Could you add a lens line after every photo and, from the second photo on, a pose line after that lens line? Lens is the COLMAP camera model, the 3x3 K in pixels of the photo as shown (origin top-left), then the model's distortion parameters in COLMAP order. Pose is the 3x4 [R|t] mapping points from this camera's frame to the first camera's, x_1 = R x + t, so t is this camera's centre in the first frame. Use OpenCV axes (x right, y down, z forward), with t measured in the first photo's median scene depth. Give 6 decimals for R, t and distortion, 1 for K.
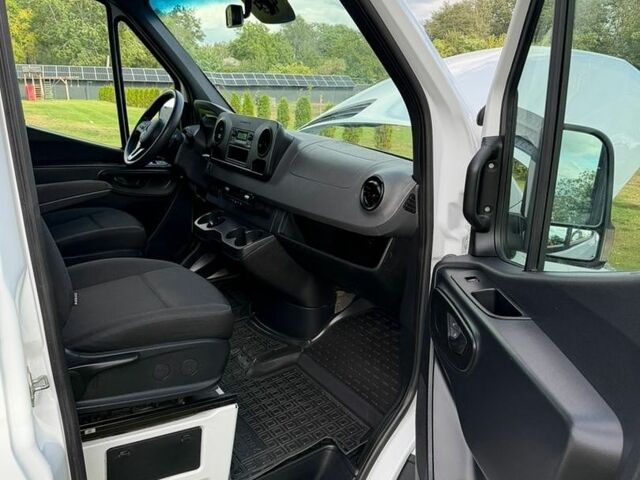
lens RADIAL K [[626.3, 0, 319.6], [0, 626.3, 238.2], [0, 0, 1]] dist [0.061820, -0.008171]
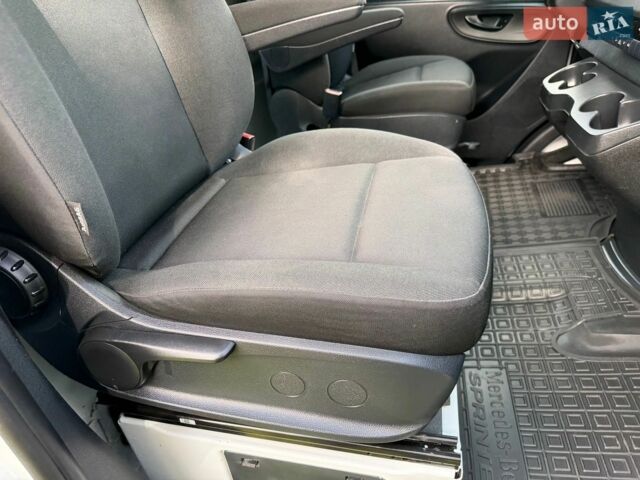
lens RADIAL K [[461.0, 0, 310.2], [0, 461.0, 240.2], [0, 0, 1]] dist [-0.004322, -0.007756]
pose [[0.715192, 0.271491, -0.644044, -0.024523], [-0.062259, 0.942558, 0.328190, -0.010661], [0.696150, -0.194621, 0.691012, 0.523636]]
